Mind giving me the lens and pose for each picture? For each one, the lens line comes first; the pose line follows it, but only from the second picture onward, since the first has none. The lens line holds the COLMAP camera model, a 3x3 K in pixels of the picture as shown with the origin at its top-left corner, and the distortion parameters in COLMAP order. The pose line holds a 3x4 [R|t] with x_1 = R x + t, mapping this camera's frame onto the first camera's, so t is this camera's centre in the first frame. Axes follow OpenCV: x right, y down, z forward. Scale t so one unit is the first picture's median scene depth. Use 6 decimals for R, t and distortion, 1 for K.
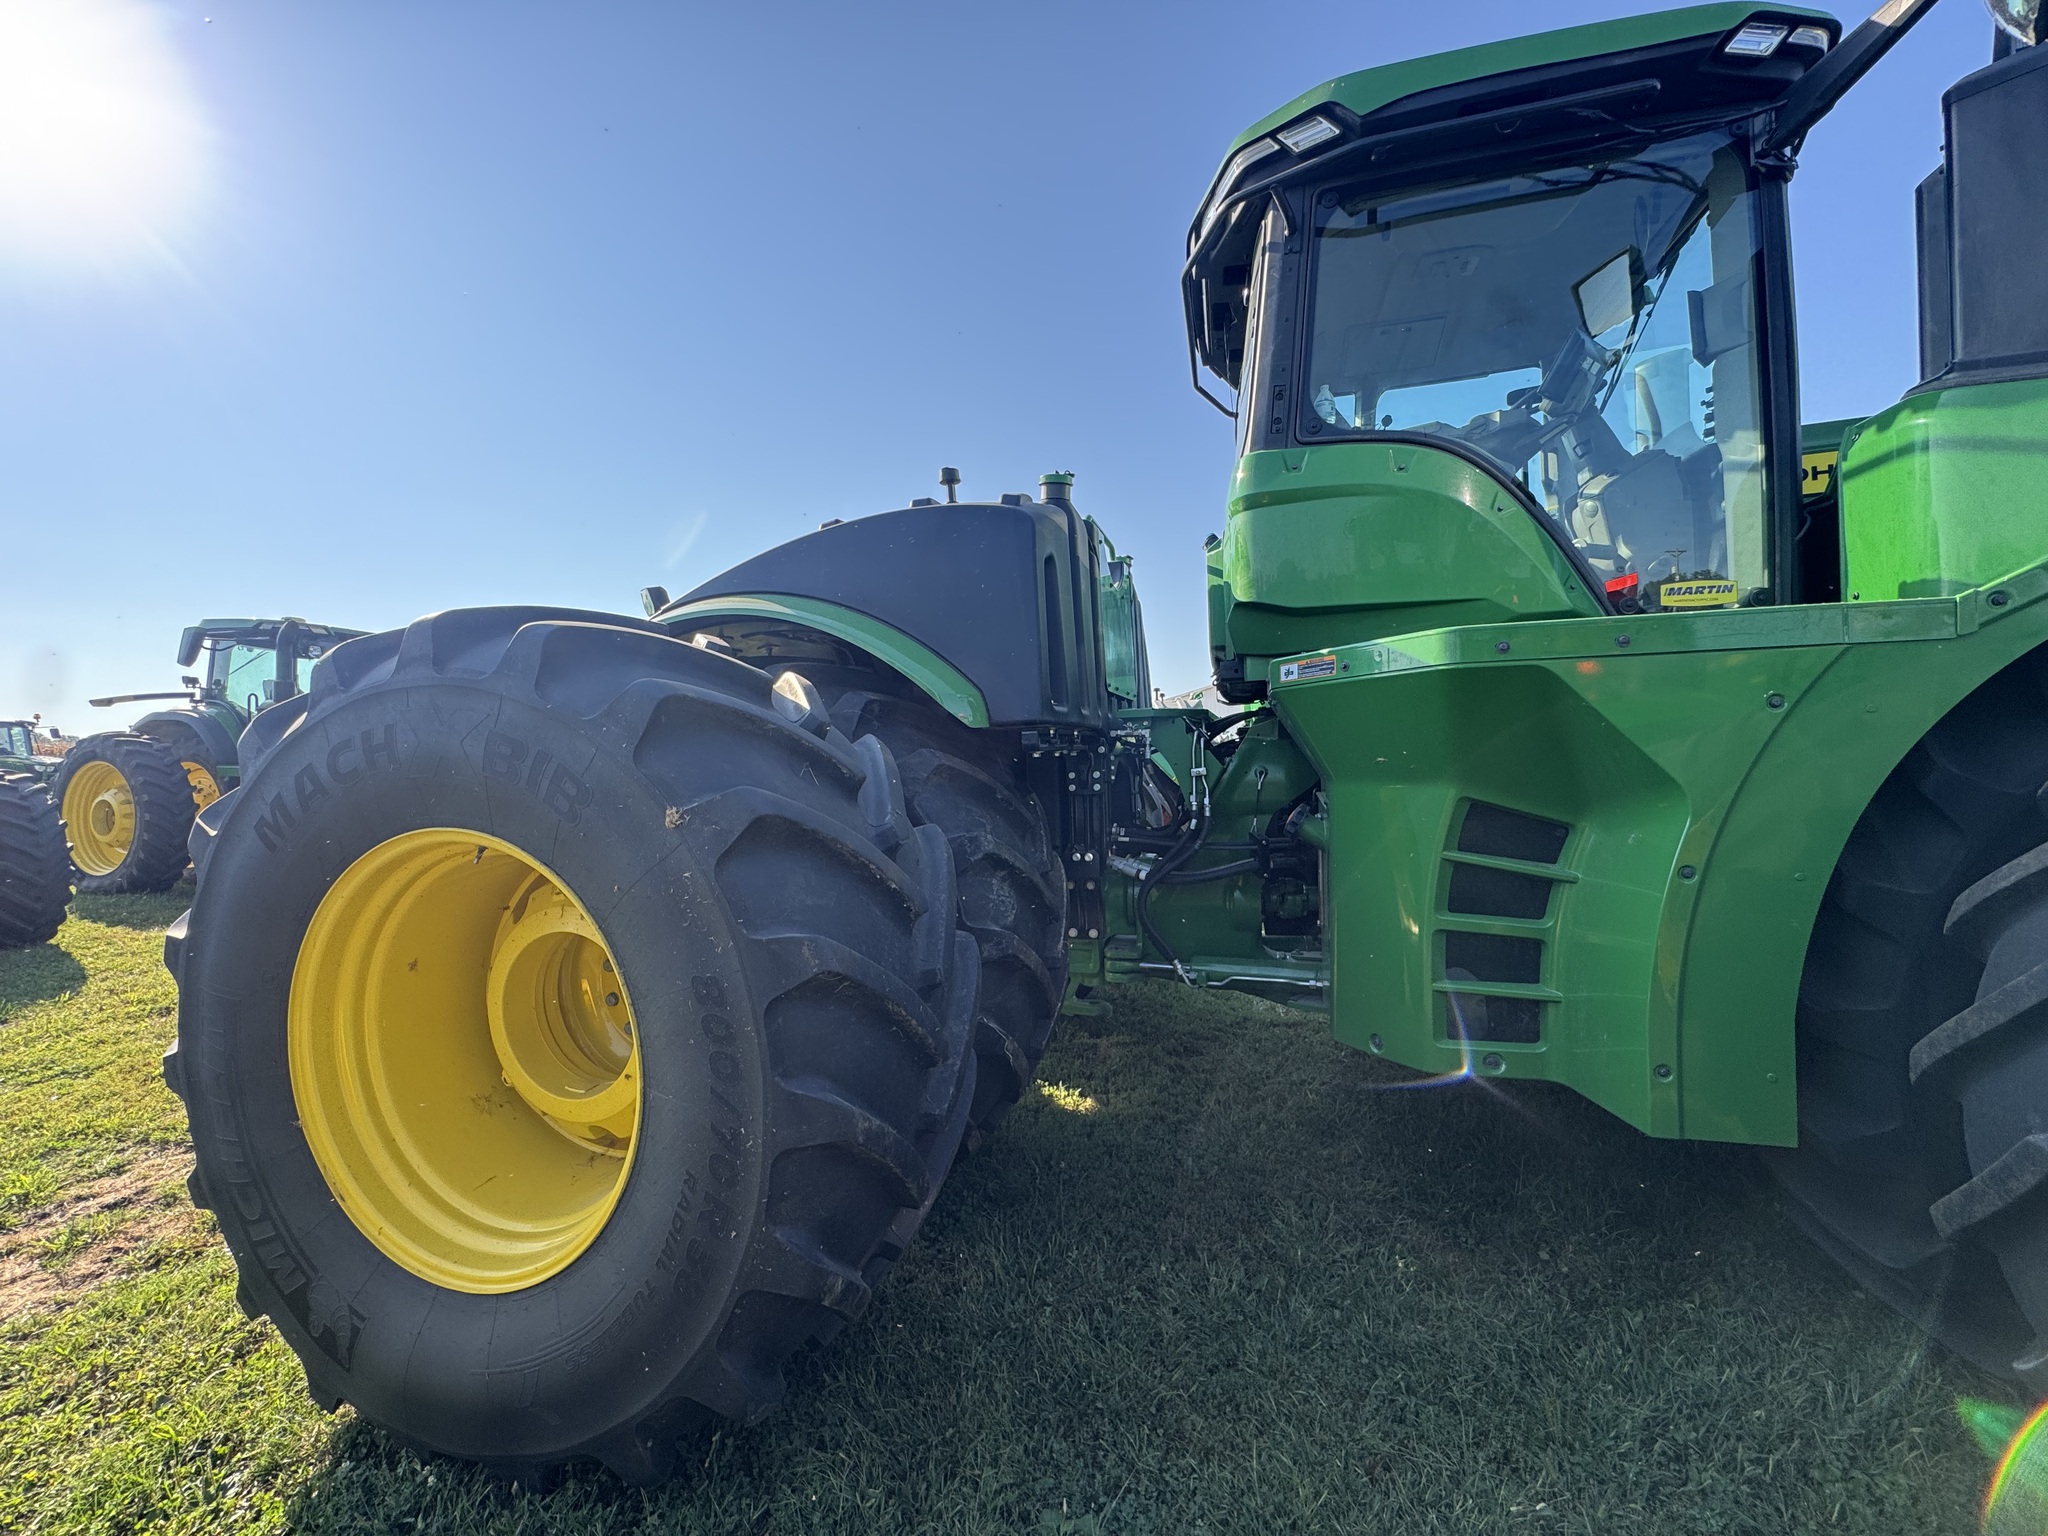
lens RADIAL K [[813.0, 0, 1019.3], [0, 813.0, 763.5], [0, 0, 1]] dist [-0.002312, -0.000187]
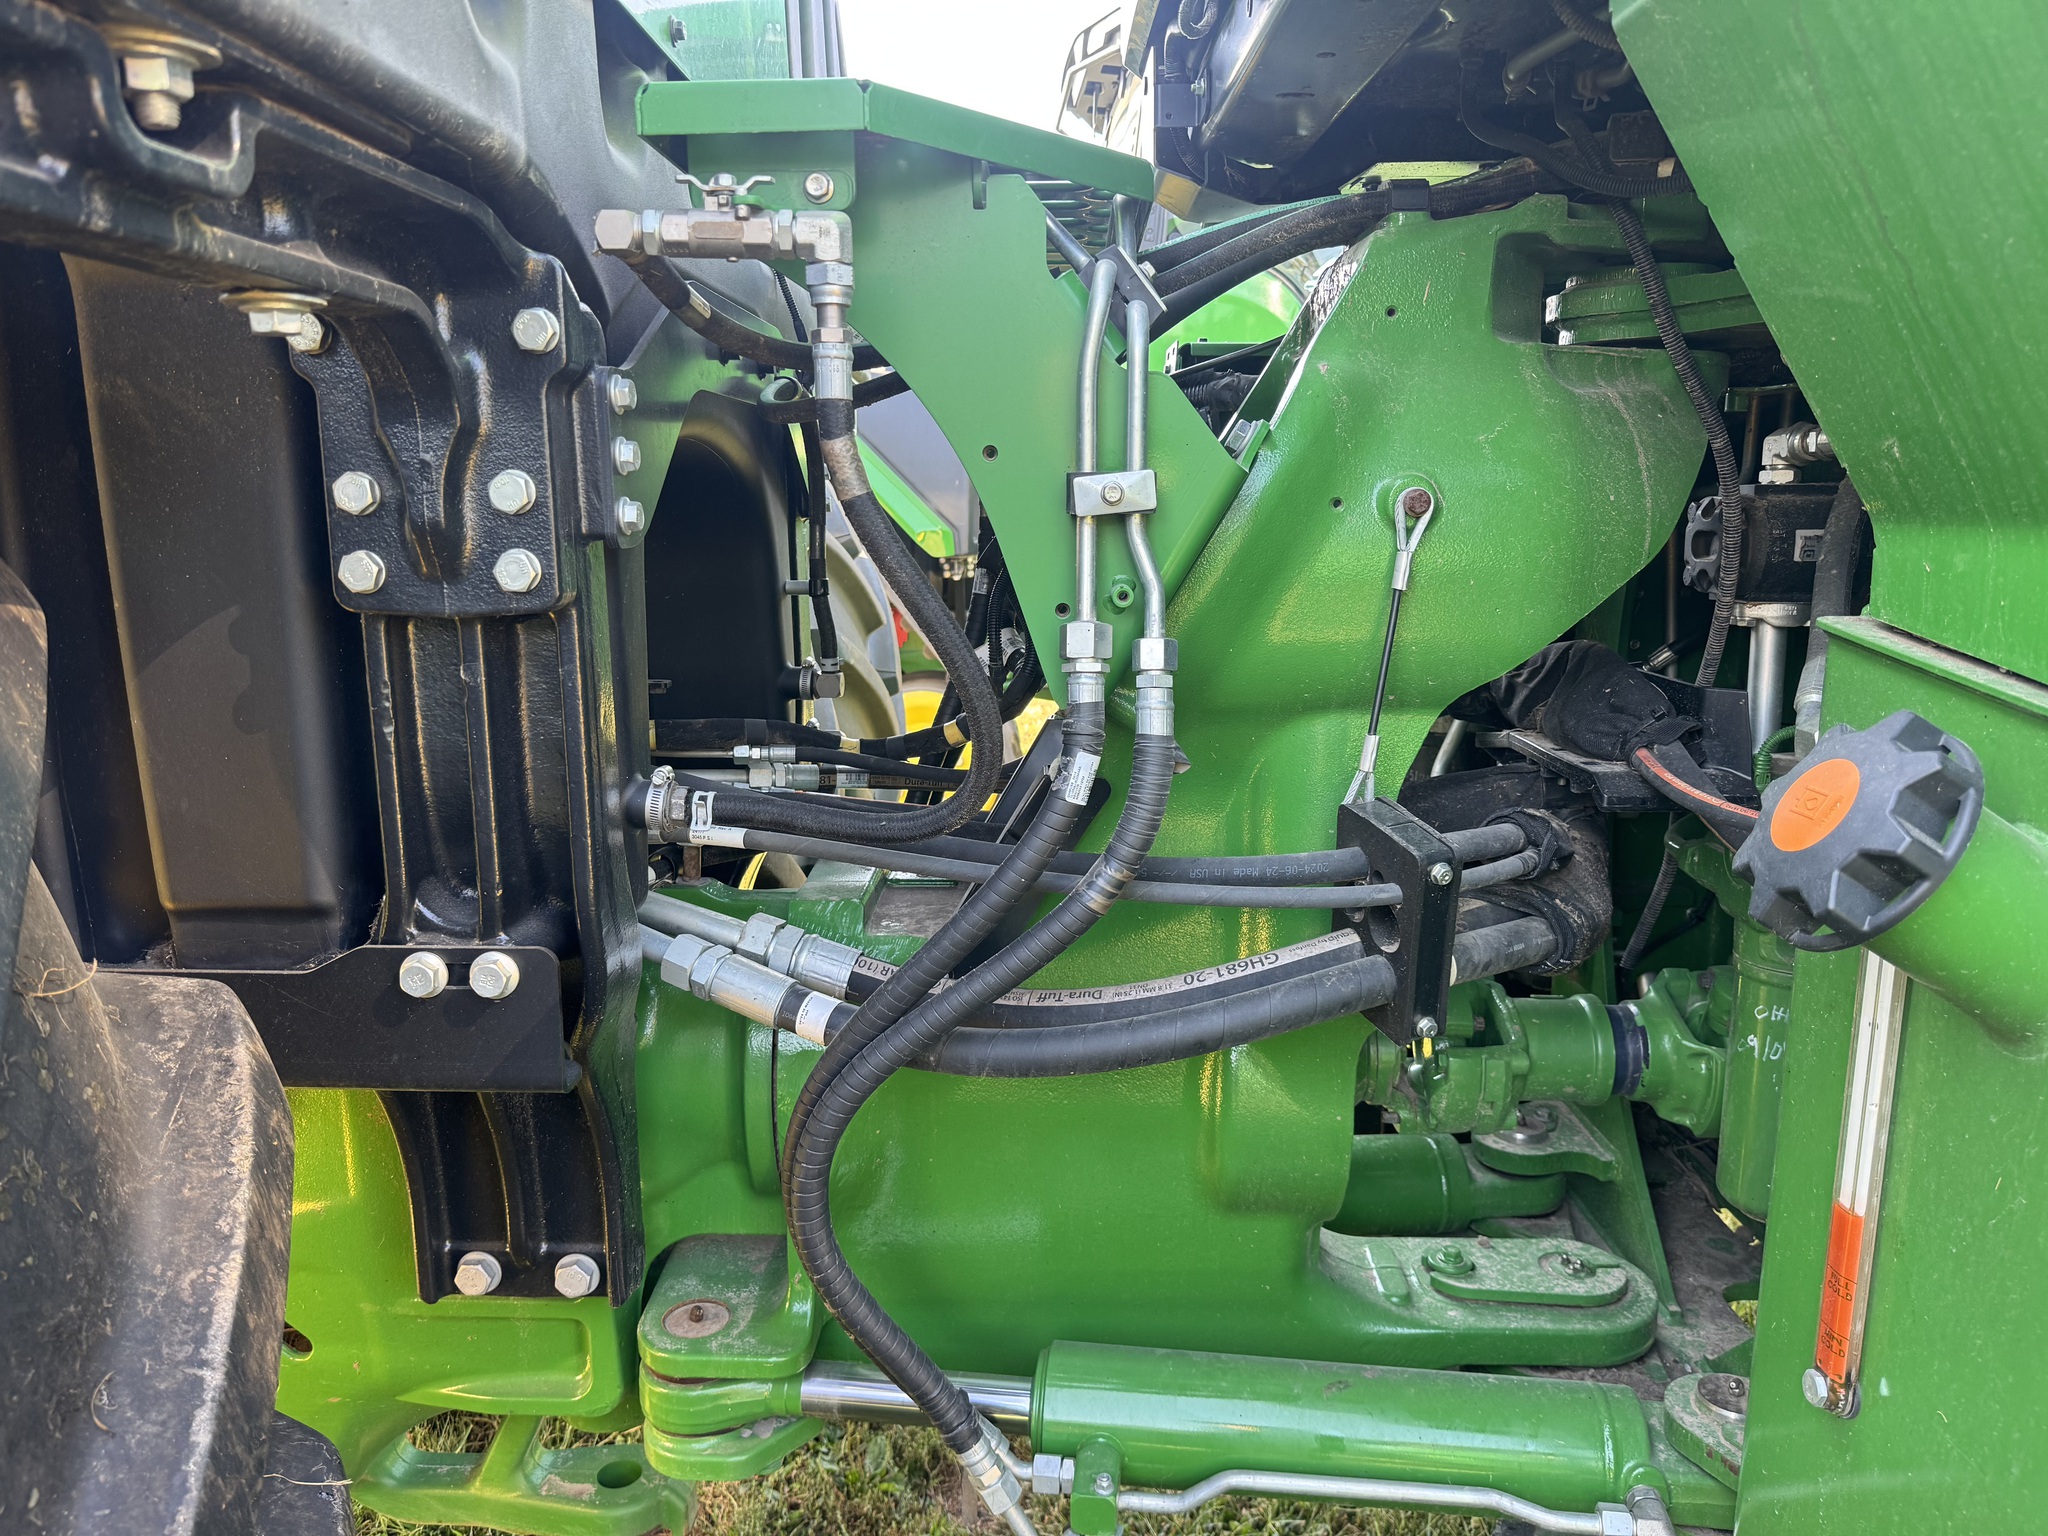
lens RADIAL K [[1458.6, 0, 1024.0], [0, 1458.6, 768.0], [0, 0, 1]] dist [-0.000493, 0.000221]
pose [[0.966275, -0.020087, 0.256728, 0.139071], [-0.025691, 0.984460, 0.173722, 0.017739], [-0.256228, -0.174459, 0.950743, 0.820178]]
